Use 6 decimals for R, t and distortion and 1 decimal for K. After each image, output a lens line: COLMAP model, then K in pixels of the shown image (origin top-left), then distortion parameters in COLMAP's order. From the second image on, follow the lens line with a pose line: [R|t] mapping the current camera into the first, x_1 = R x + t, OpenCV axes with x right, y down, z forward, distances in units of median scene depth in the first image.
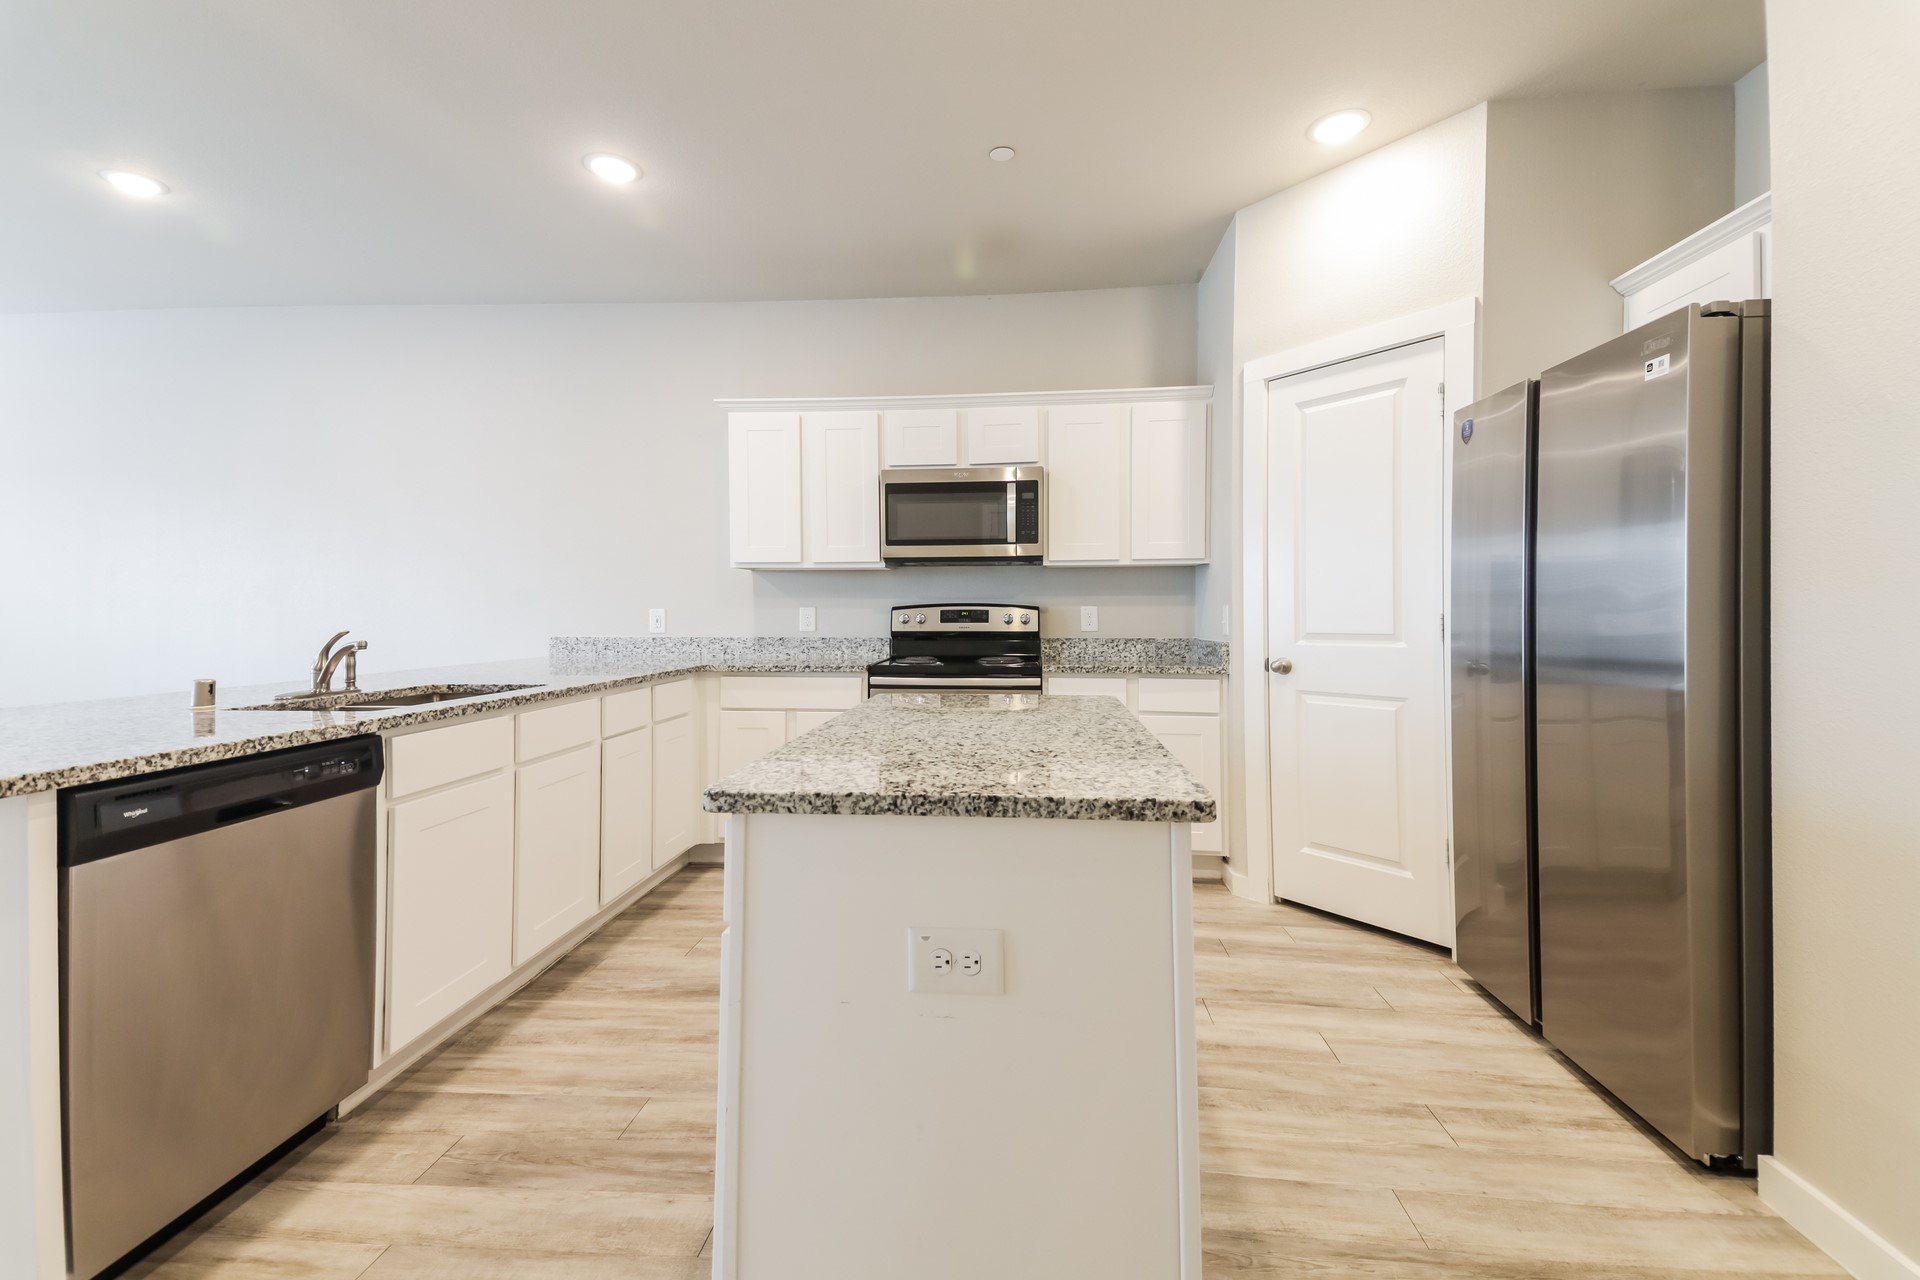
lens RADIAL K [[823.8, 0, 941.2], [0, 823.8, 624.1], [0, 0, 1]] dist [0.084012, -0.004040]
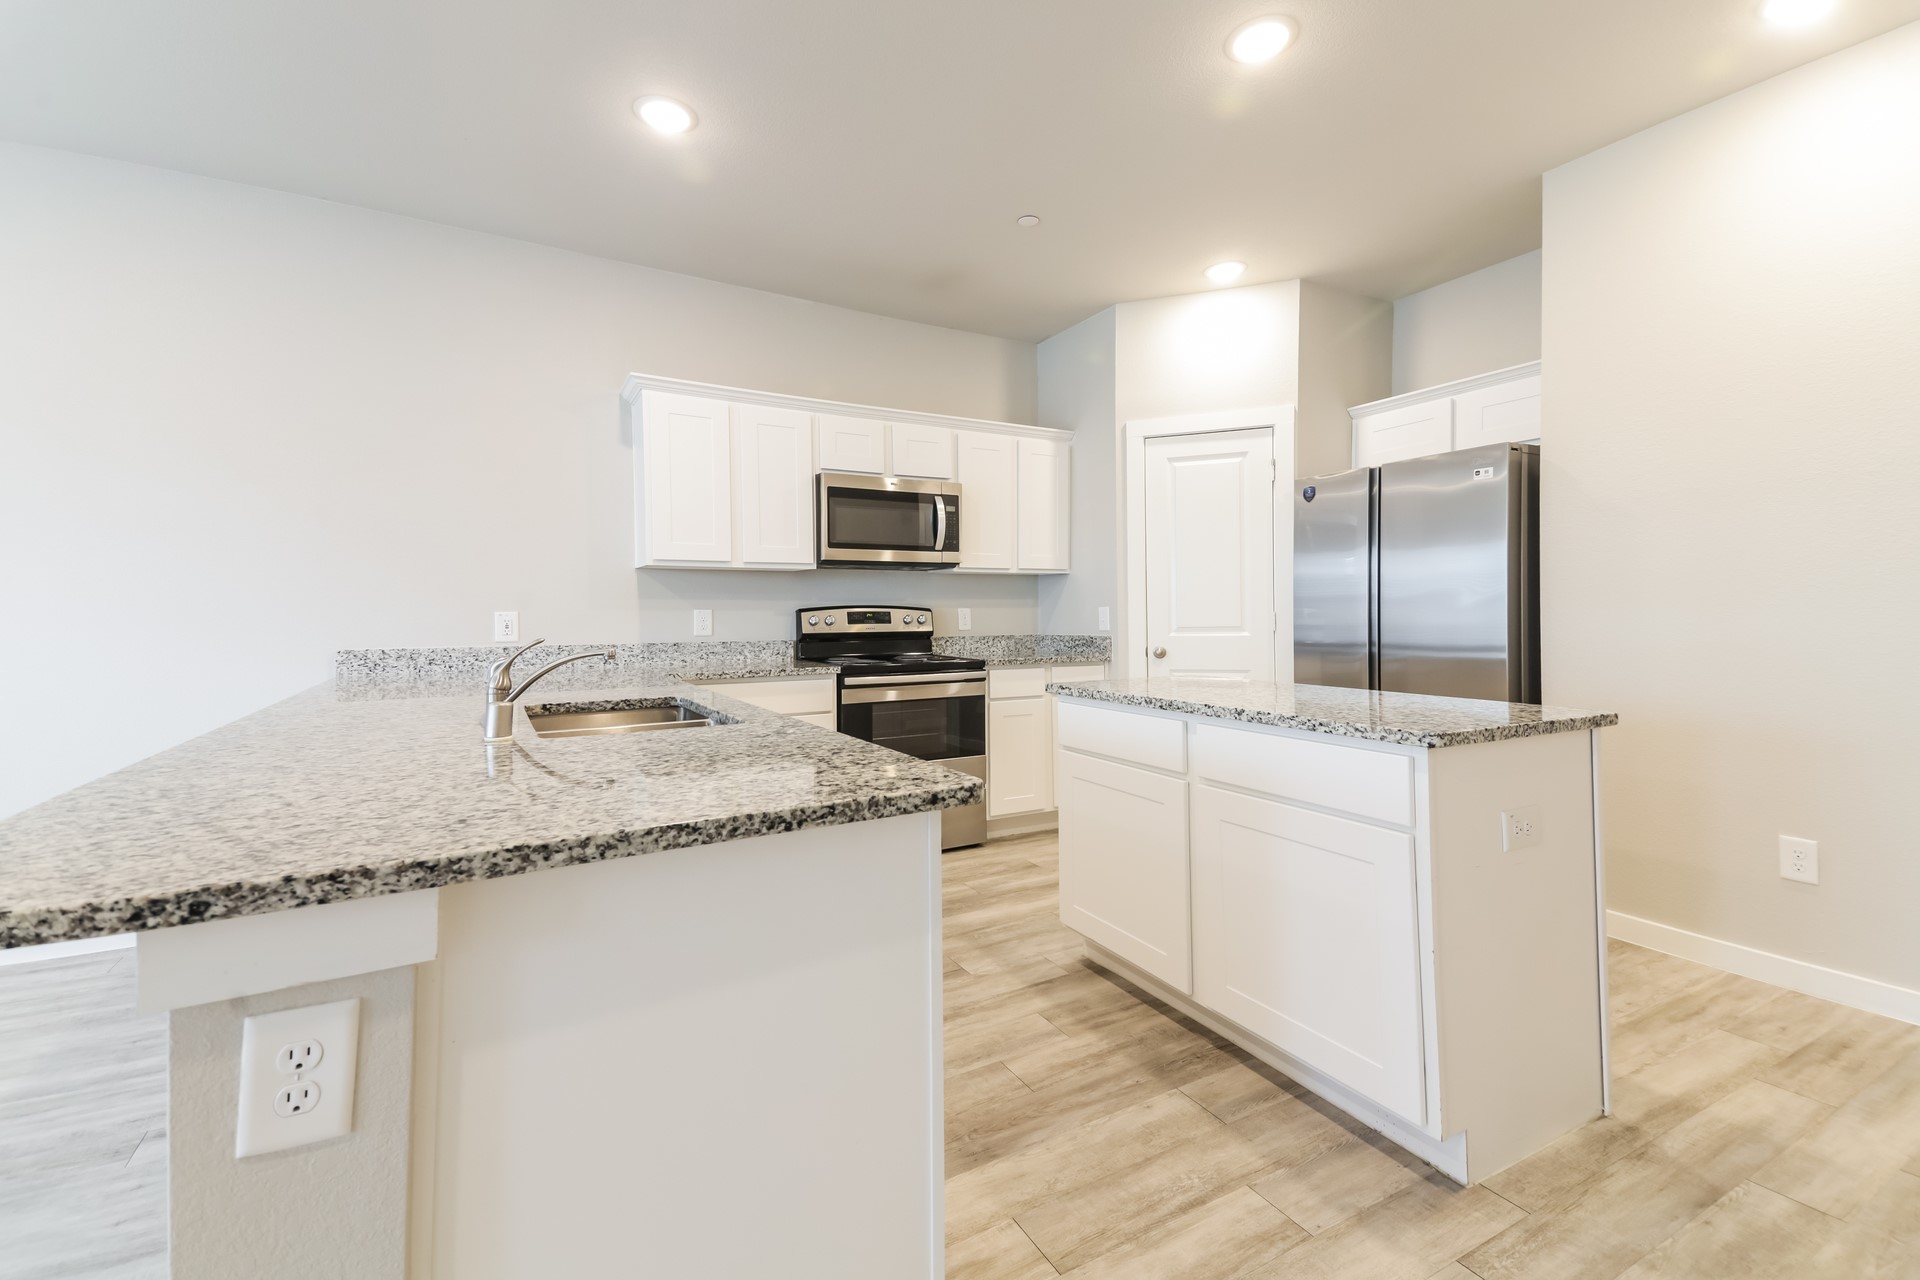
lens RADIAL K [[823.8, 0, 935.7], [0, 823.8, 636.0], [0, 0, 1]] dist [0.084012, -0.004040]
pose [[0.816737, -0.020262, 0.576654, -0.545192], [0.015752, 0.999794, 0.012820, 0.001618], [-0.576795, -0.001387, 0.816888, 0.096882]]
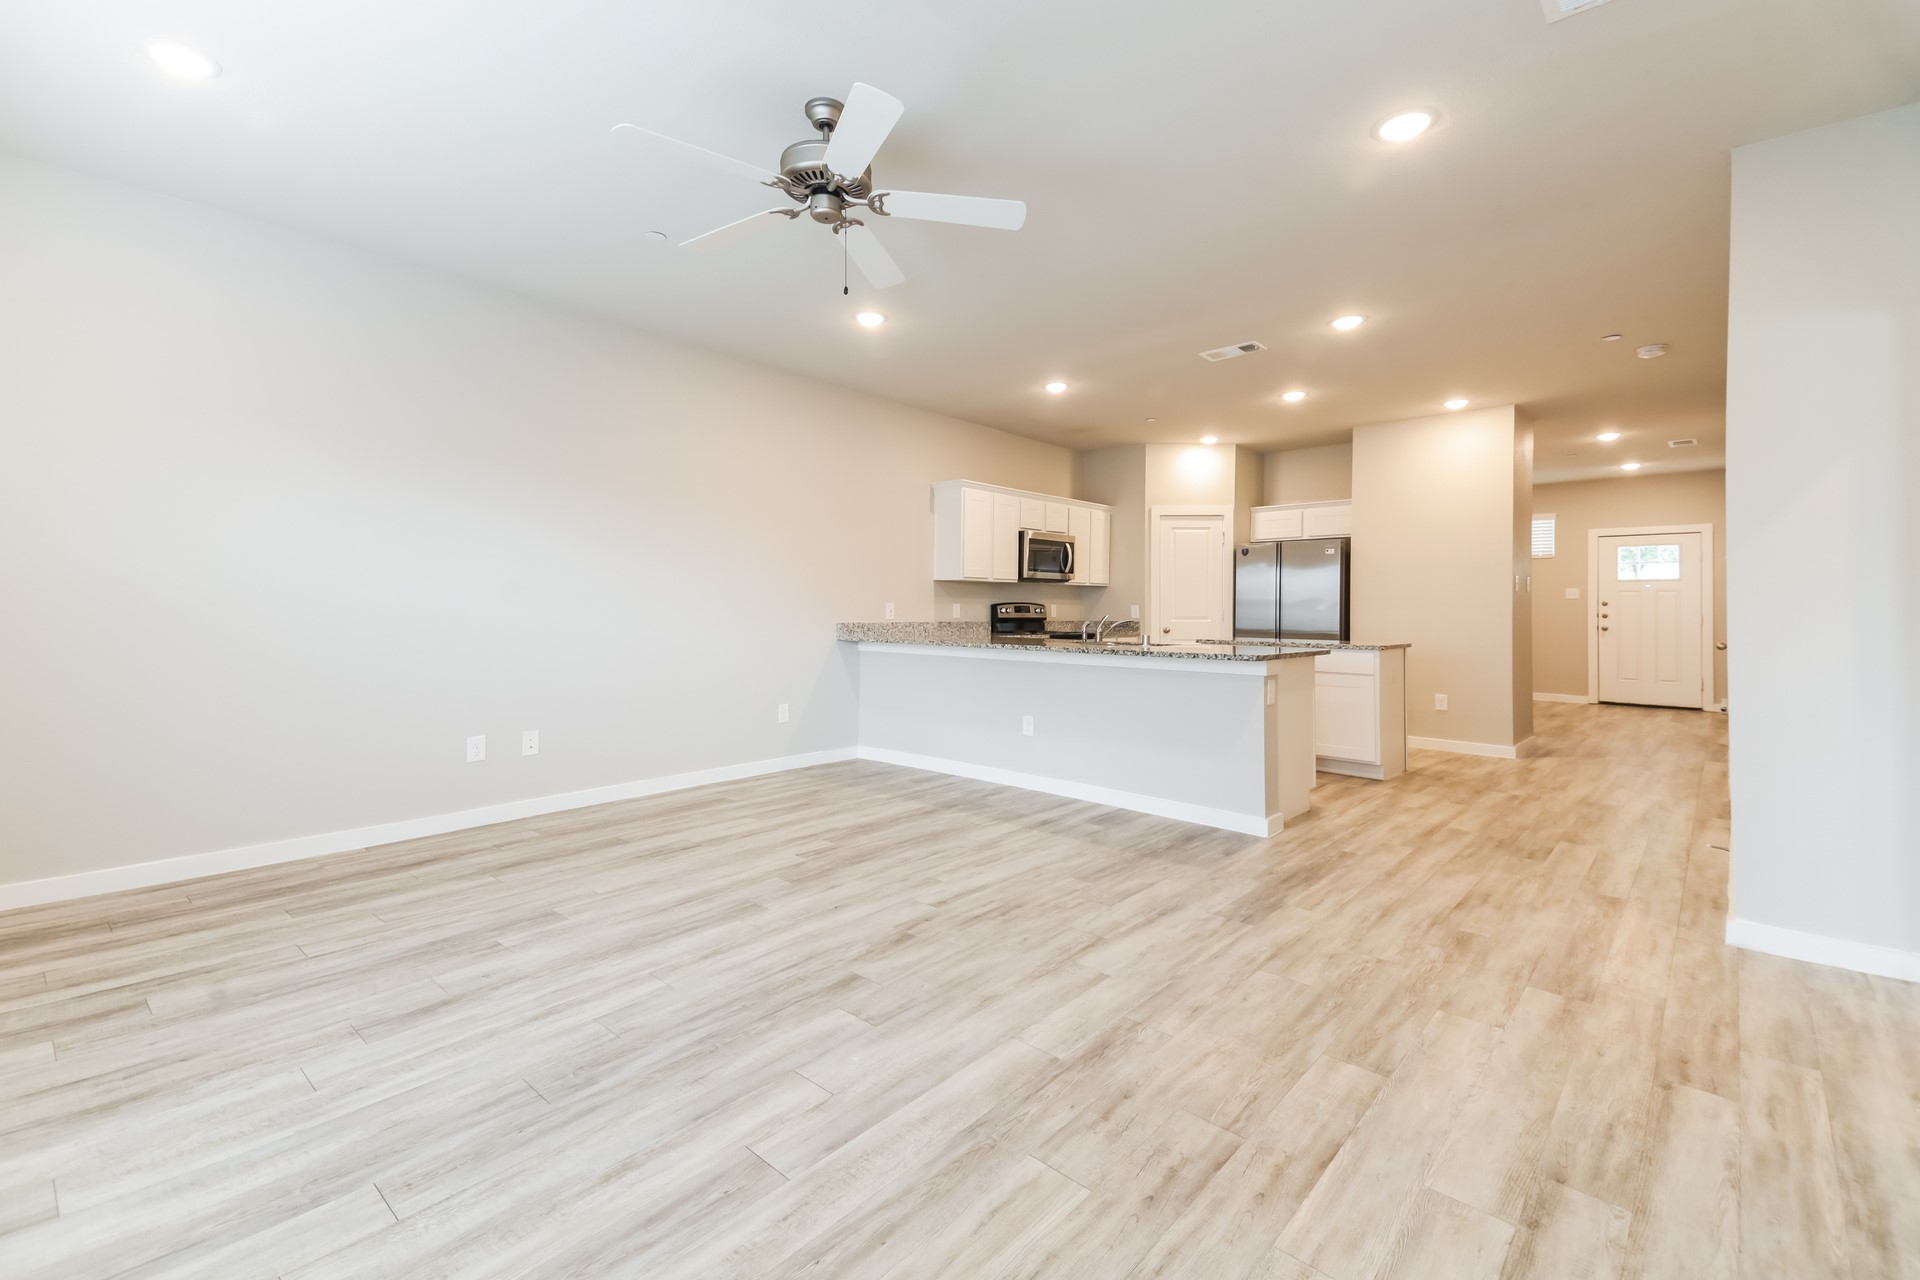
lens RADIAL K [[823.8, 0, 926.0], [0, 823.8, 613.6], [0, 0, 1]] dist [0.084012, -0.004040]
pose [[0.595185, 0.001491, 0.803587, -1.690020], [0.007417, 0.999945, -0.007349, 0.012042], [-0.803554, 0.010334, 0.595142, 0.078663]]
